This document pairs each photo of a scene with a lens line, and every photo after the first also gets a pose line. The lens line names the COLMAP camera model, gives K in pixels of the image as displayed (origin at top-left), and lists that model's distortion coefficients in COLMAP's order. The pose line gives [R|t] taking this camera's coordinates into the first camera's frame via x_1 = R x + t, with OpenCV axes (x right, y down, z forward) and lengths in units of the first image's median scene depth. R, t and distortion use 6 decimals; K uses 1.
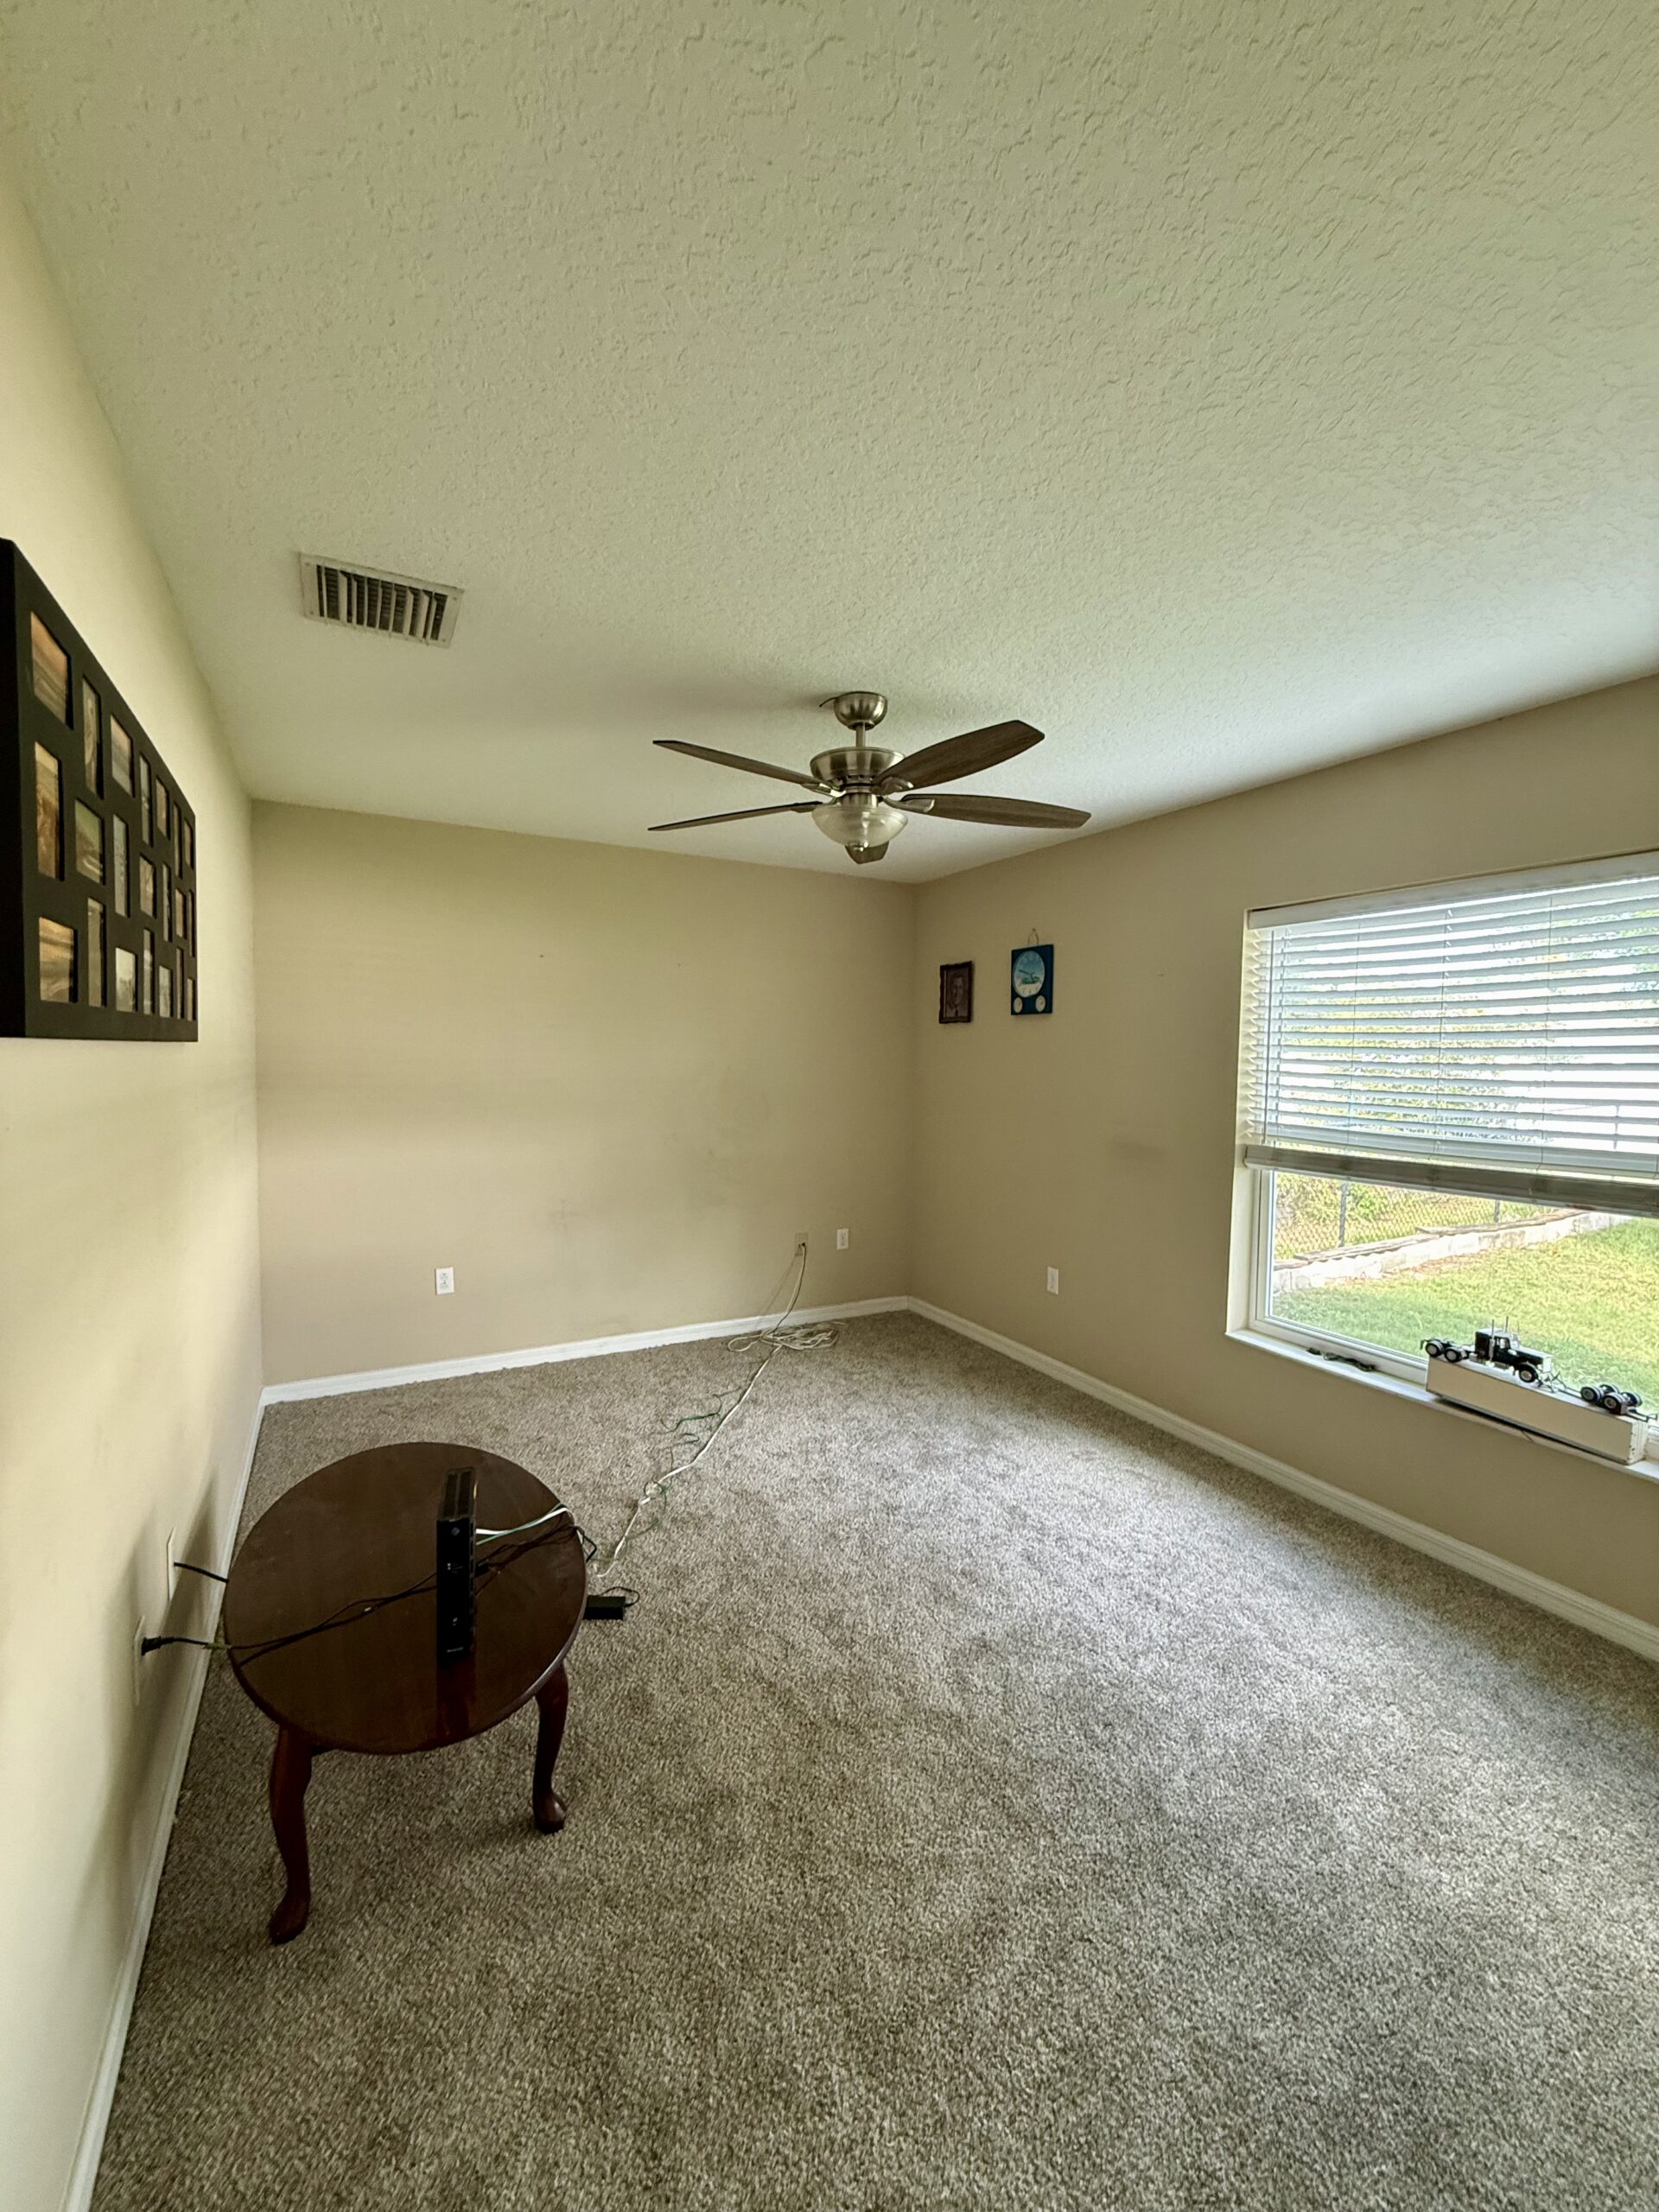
lens RADIAL K [[880.8, 0, 824.8], [0, 880.8, 1096.9], [0, 0, 1]] dist [-0.002351, 0.000958]
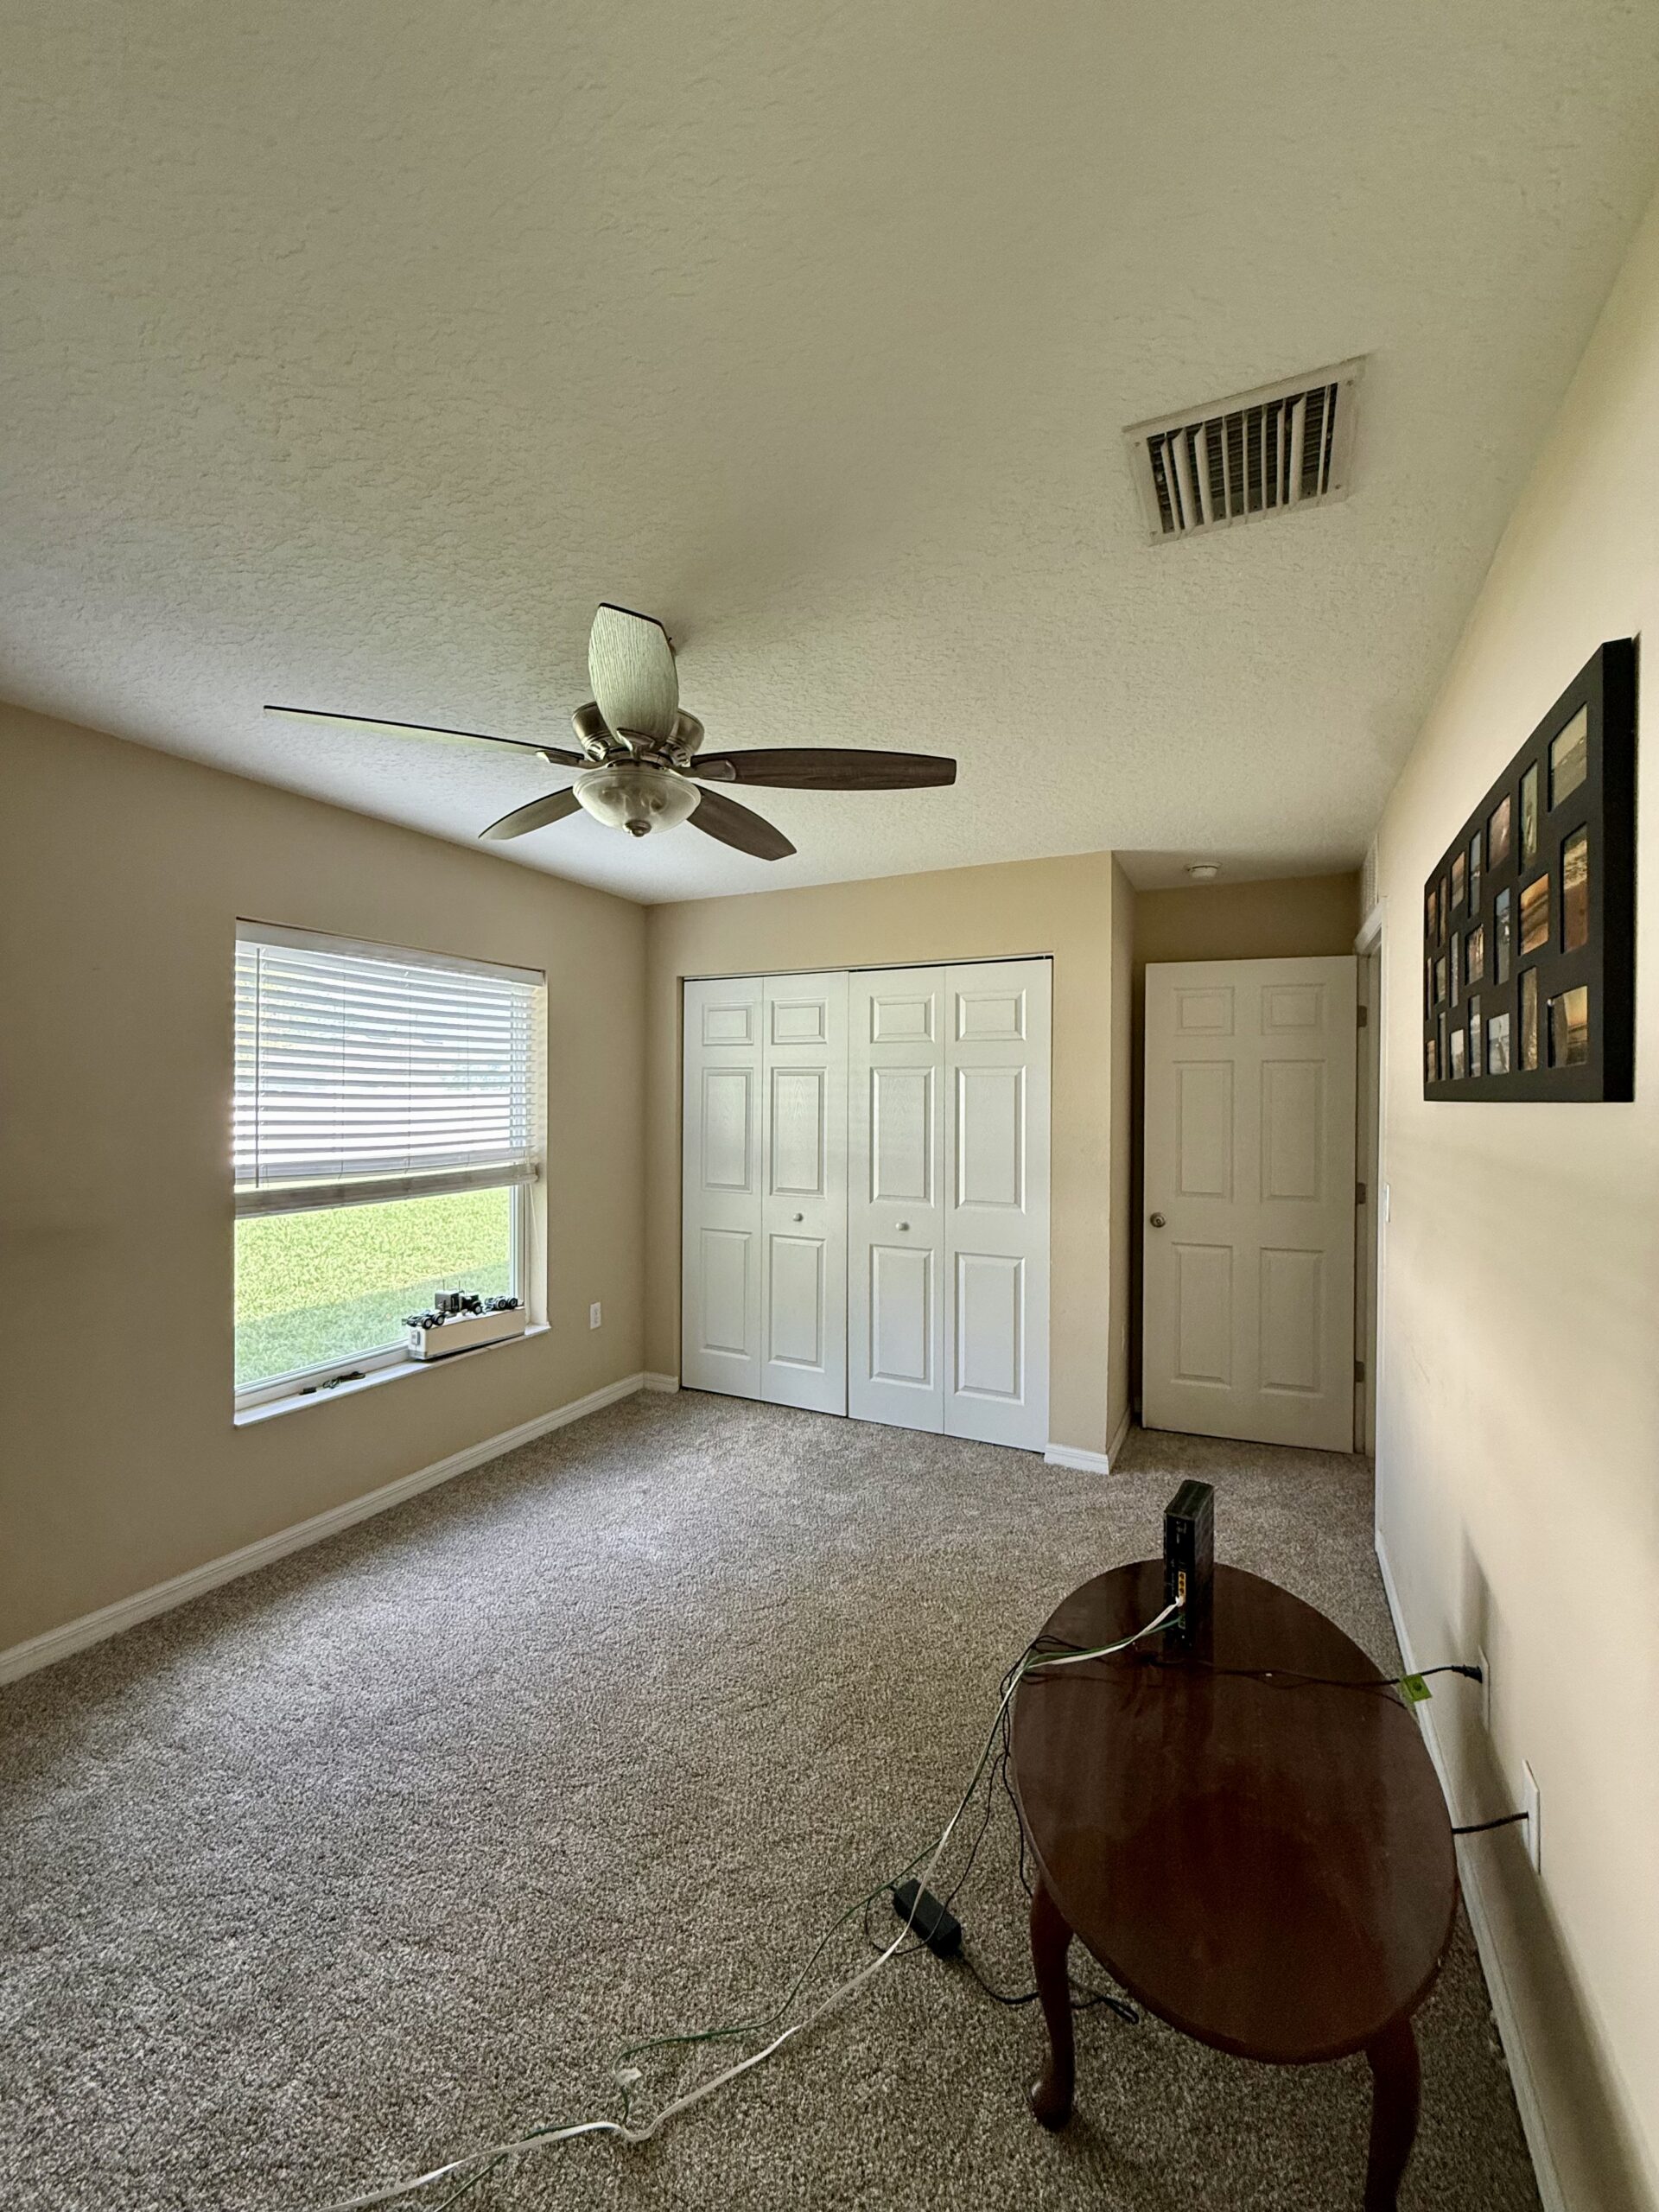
lens RADIAL K [[880.8, 0, 828.3], [0, 880.8, 1100.2], [0, 0, 1]] dist [-0.002351, 0.000958]
pose [[-0.570883, -0.023177, 0.820704, -0.599934], [0.025155, 0.998638, 0.045700, -0.066970], [-0.820646, 0.046735, -0.569523, 1.124211]]
